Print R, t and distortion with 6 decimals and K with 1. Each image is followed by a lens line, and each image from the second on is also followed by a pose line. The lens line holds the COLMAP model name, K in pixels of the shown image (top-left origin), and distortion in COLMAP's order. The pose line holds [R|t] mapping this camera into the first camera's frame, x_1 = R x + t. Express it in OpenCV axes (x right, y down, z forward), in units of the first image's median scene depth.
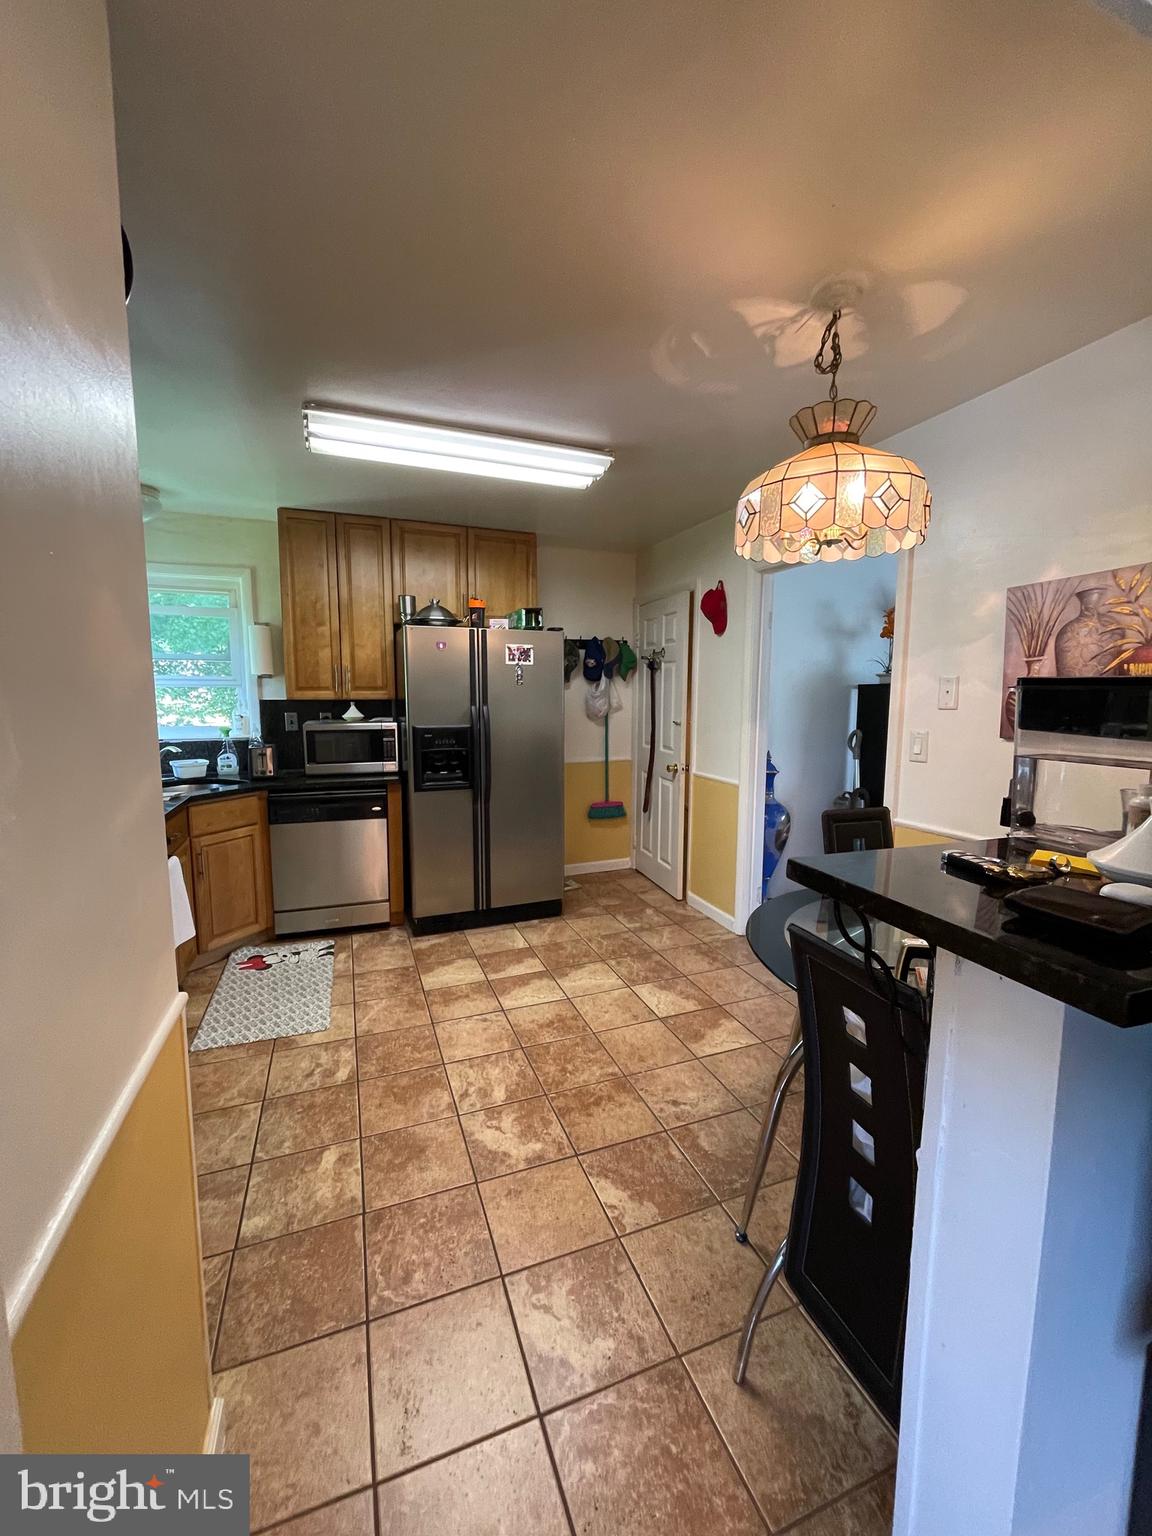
lens RADIAL K [[619.4, 0, 578.7], [0, 619.4, 764.6], [0, 0, 1]] dist [0.003118, 0.000686]
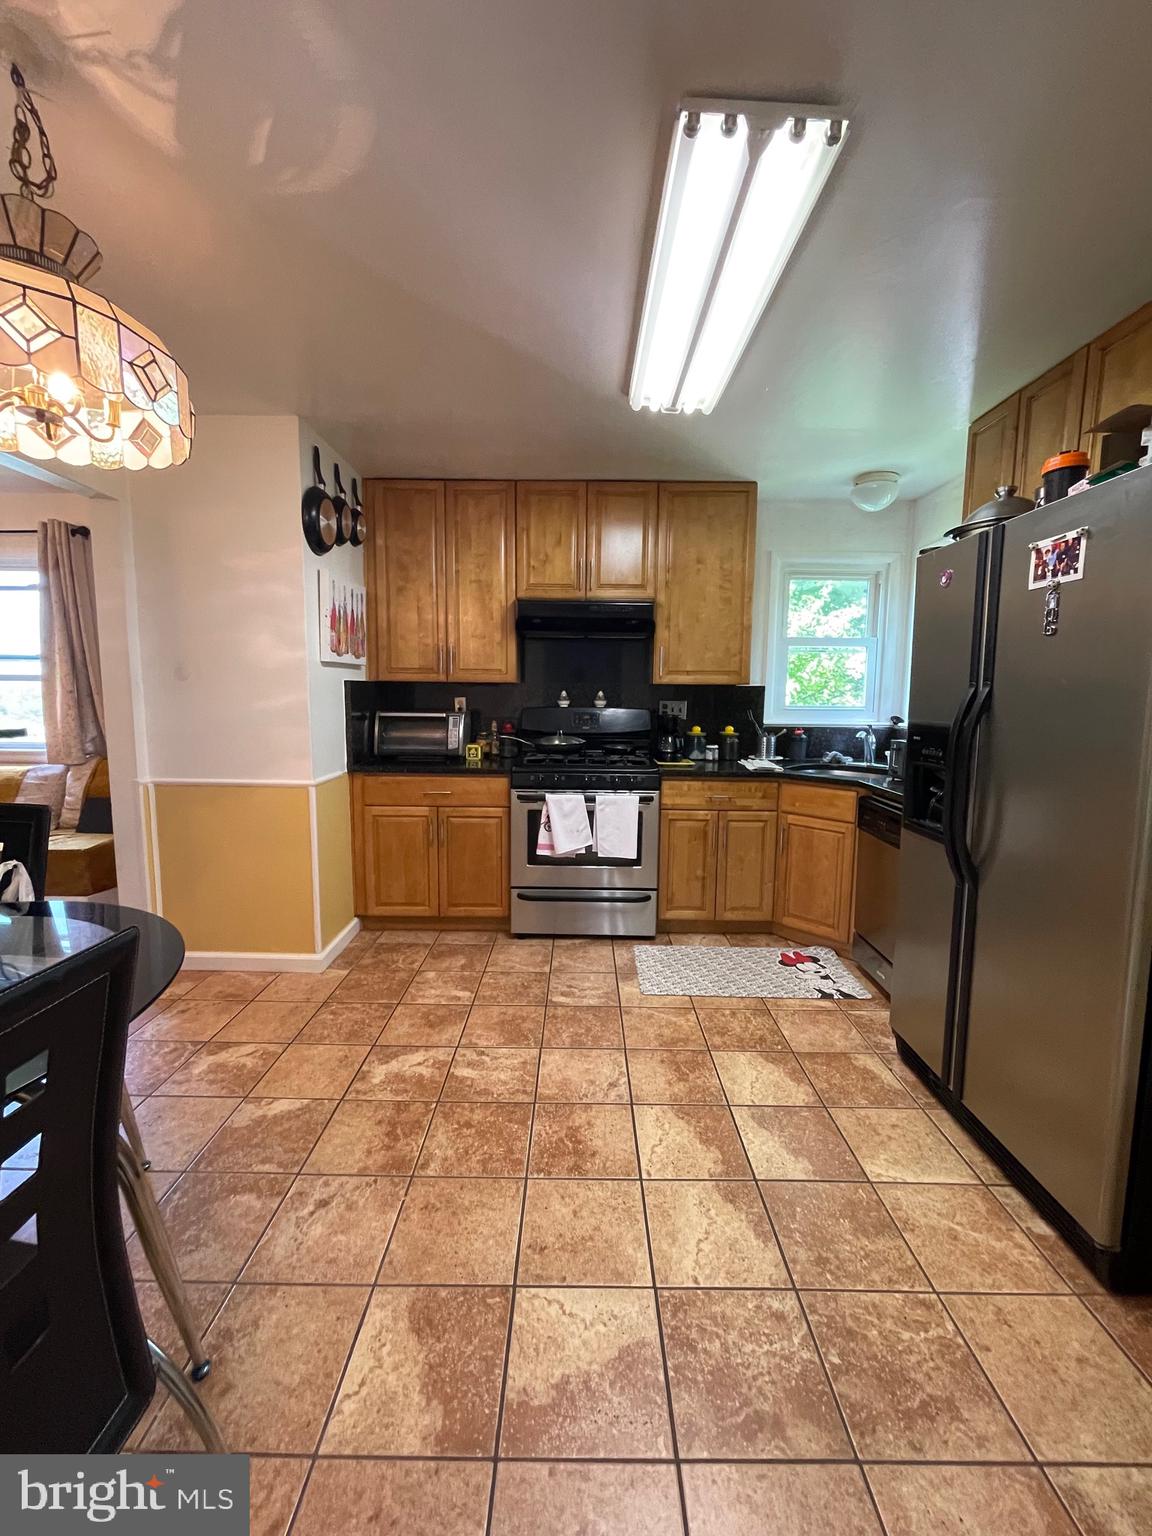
lens RADIAL K [[619.4, 0, 579.2], [0, 619.4, 764.7], [0, 0, 1]] dist [0.003118, 0.000686]
pose [[-0.361581, 0.100861, -0.926869, 0.554340], [-0.117250, 0.981320, 0.152526, -0.096804], [0.924939, 0.163826, -0.343001, 1.184162]]
